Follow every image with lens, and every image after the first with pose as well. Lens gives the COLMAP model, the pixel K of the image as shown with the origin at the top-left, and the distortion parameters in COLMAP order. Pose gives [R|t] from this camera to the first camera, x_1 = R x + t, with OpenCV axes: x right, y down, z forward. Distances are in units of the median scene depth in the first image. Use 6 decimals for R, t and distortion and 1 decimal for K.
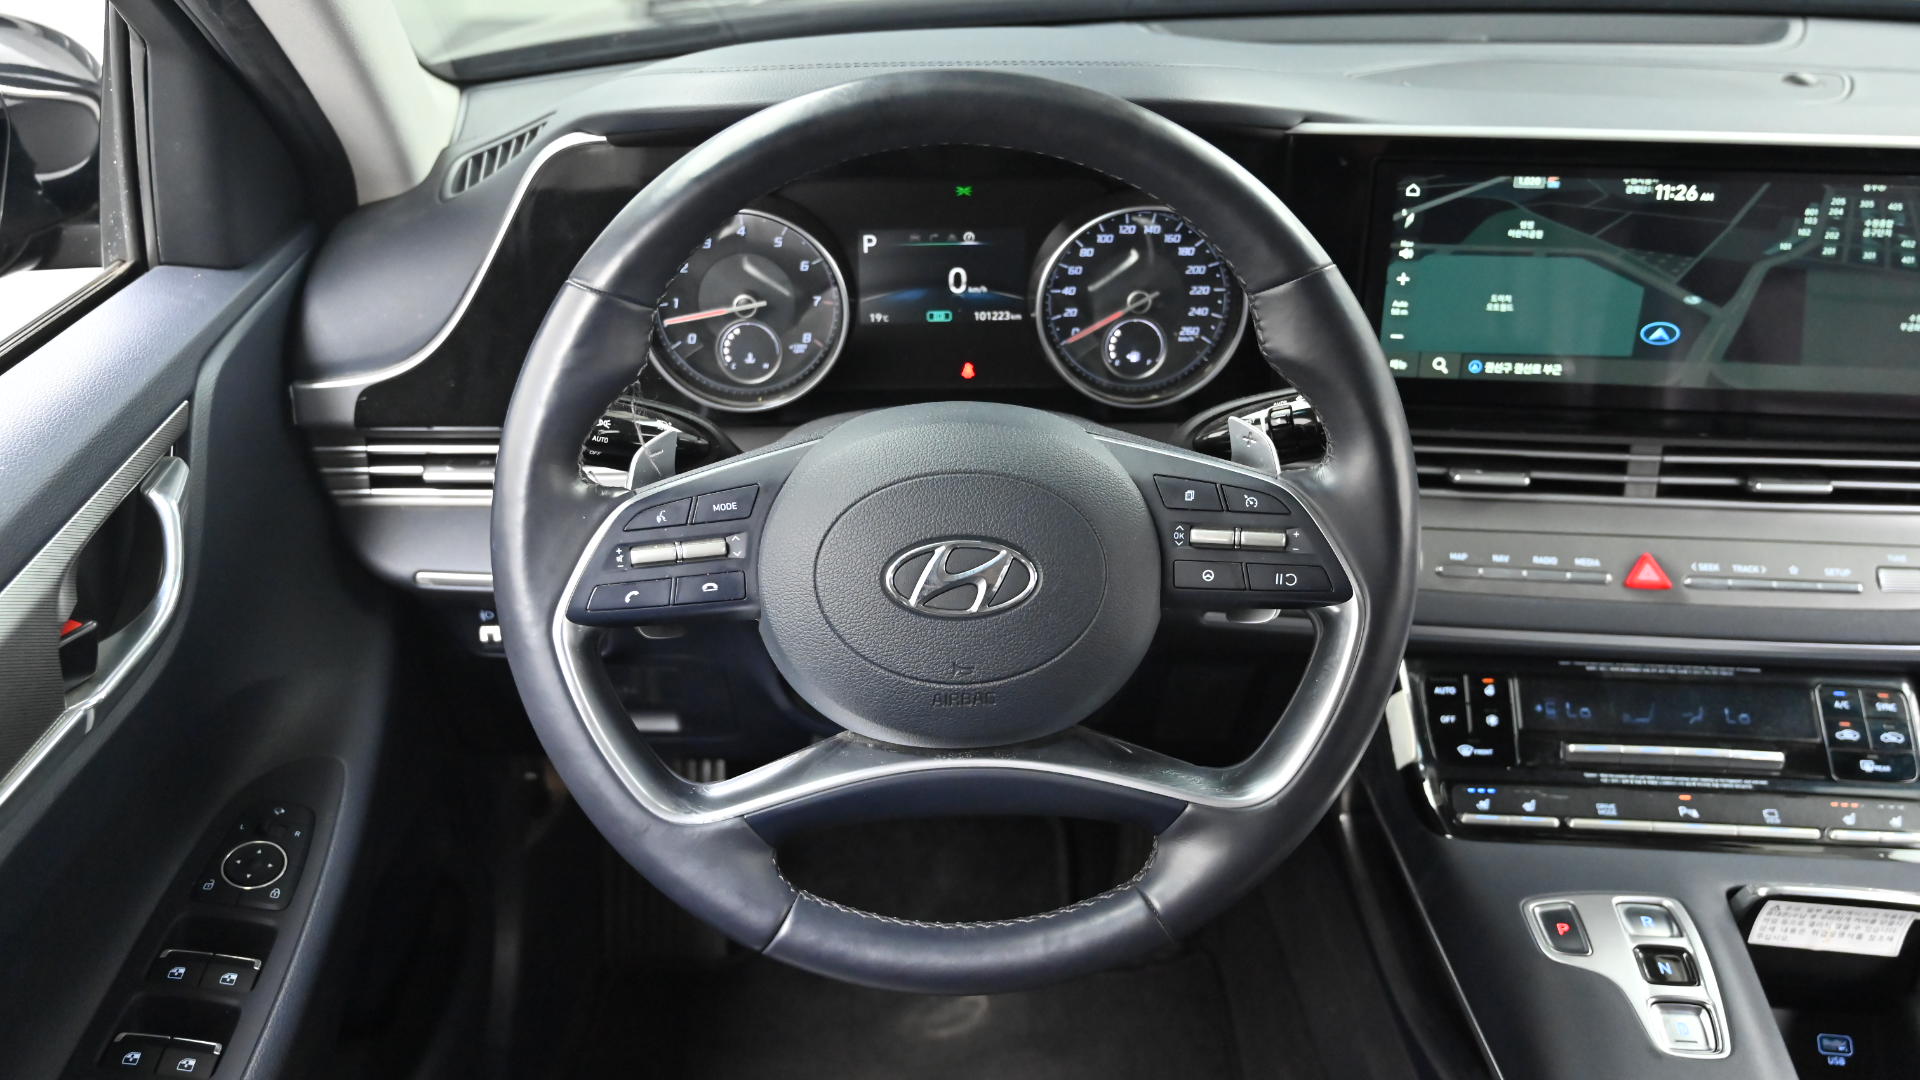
lens RADIAL K [[1628.1, 0, 964.9], [0, 1628.1, 541.0], [0, 0, 1]] dist [-0.012638, 0.007798]
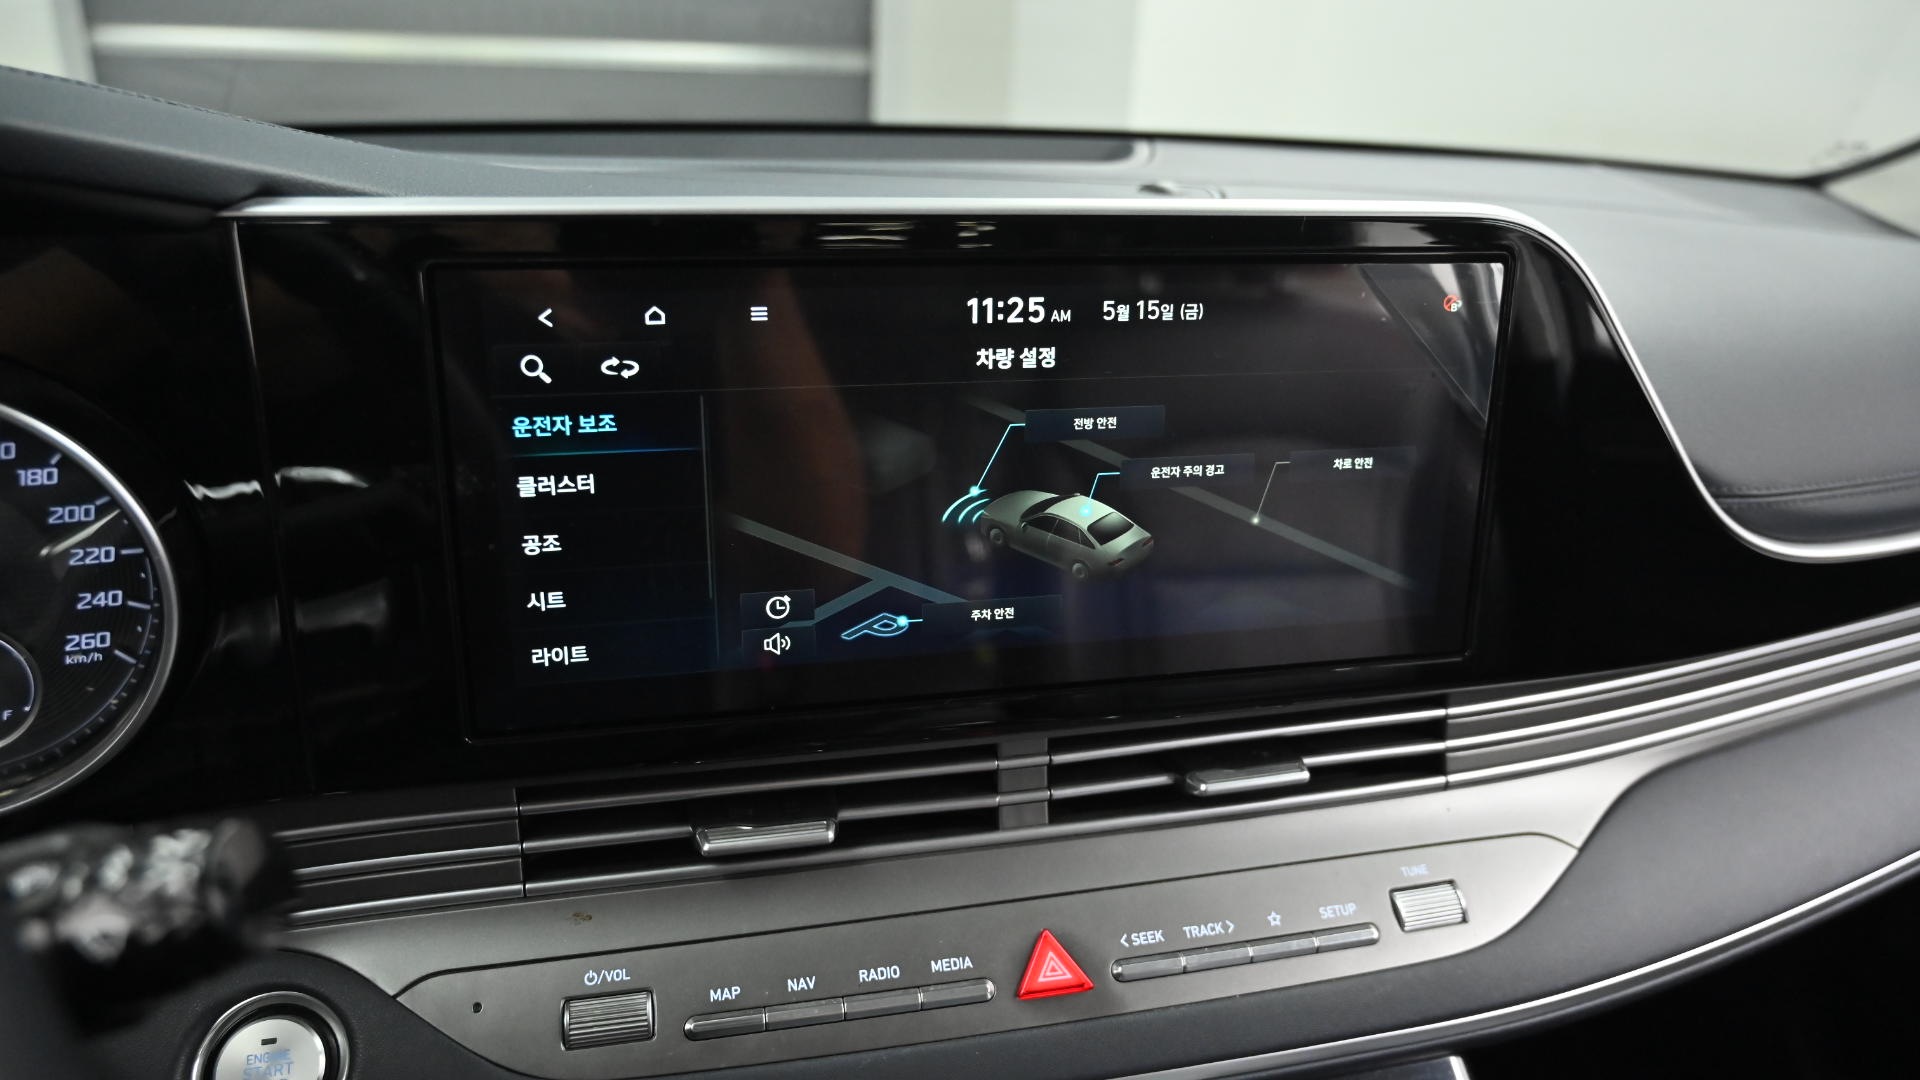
lens RADIAL K [[1288.1, 0, 954.7], [0, 1288.1, 540.3], [0, 0, 1]] dist [-0.008236, -0.003897]
pose [[0.947332, -0.088468, 0.307792, 0.269276], [0.124710, 0.987130, -0.100107, -0.090700], [-0.294974, 0.133220, 0.946173, 0.577580]]
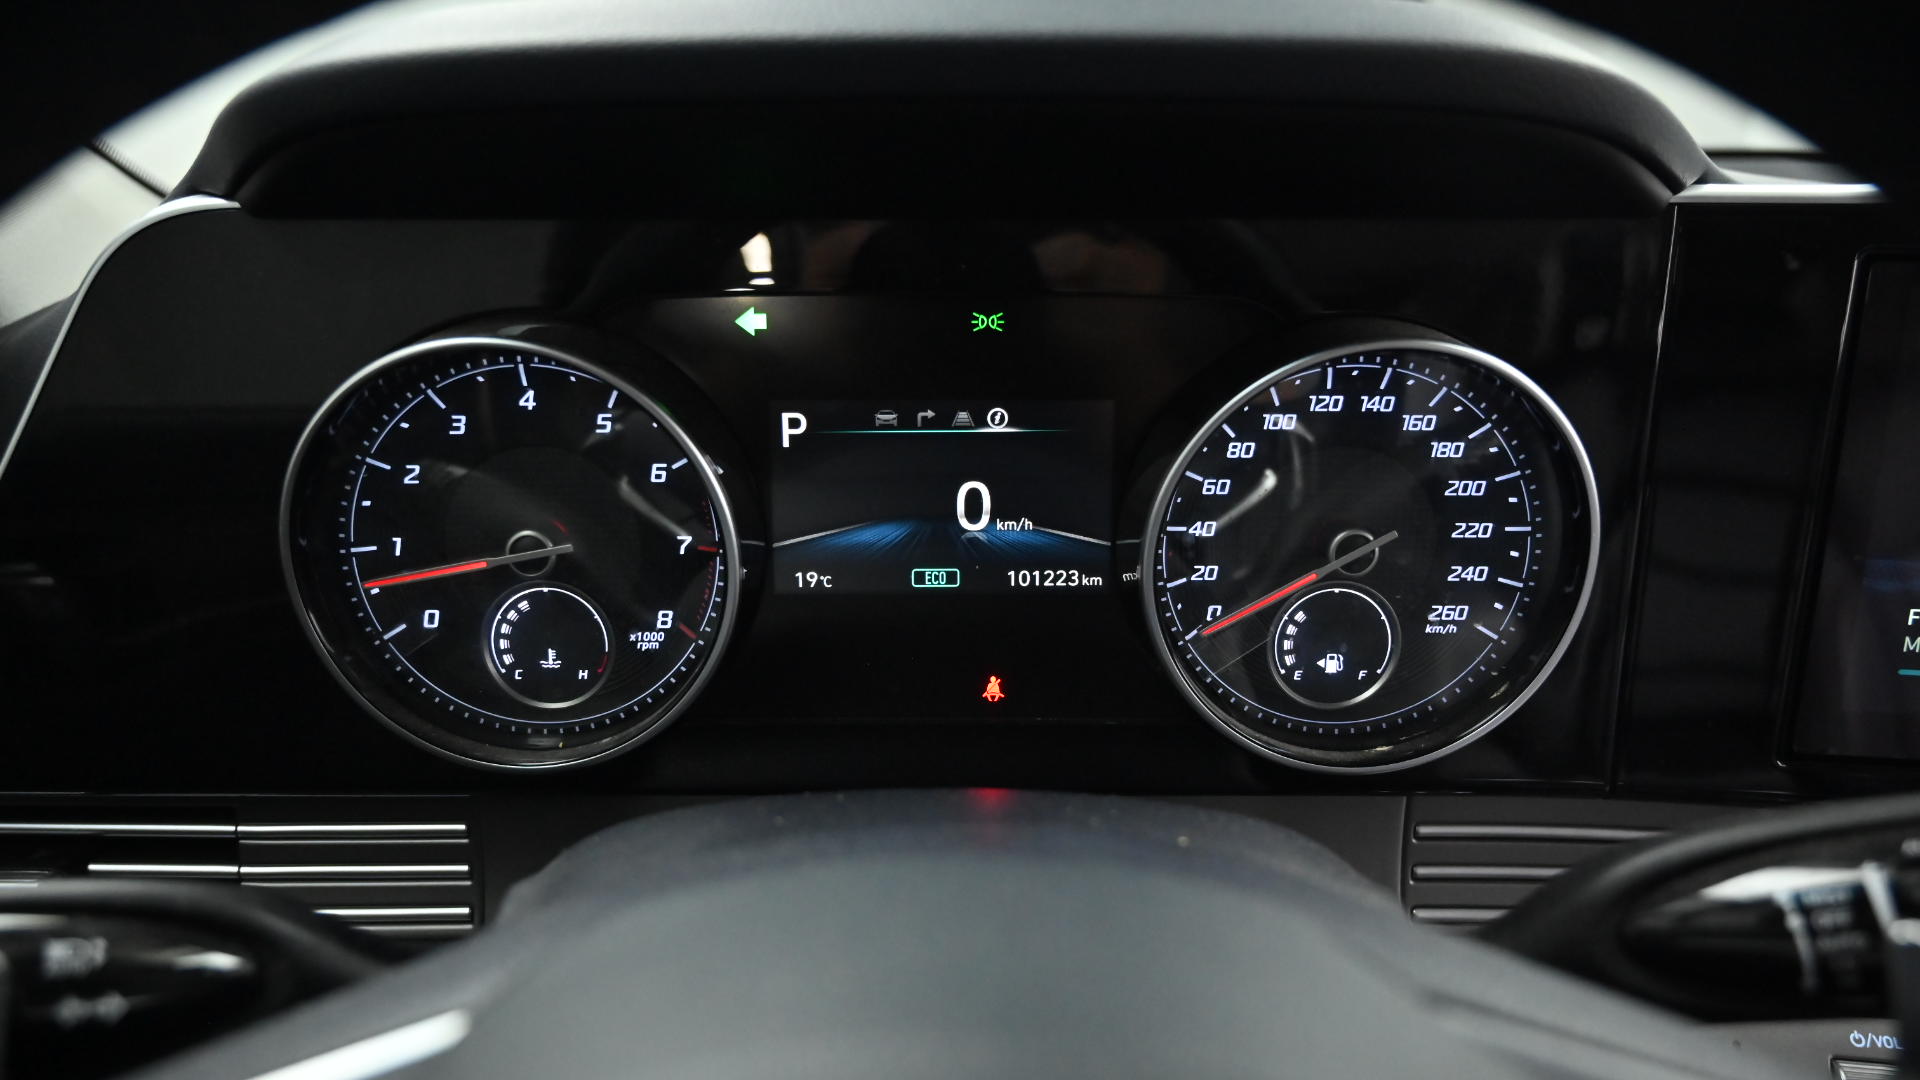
lens RADIAL K [[1288.1, 0, 952.9], [0, 1288.1, 525.3], [0, 0, 1]] dist [-0.008236, -0.003897]
pose [[0.999538, 0.008794, -0.029104, 0.000626], [-0.013628, 0.985293, -0.170327, -0.088705], [0.027178, 0.170645, 0.984958, 0.622039]]
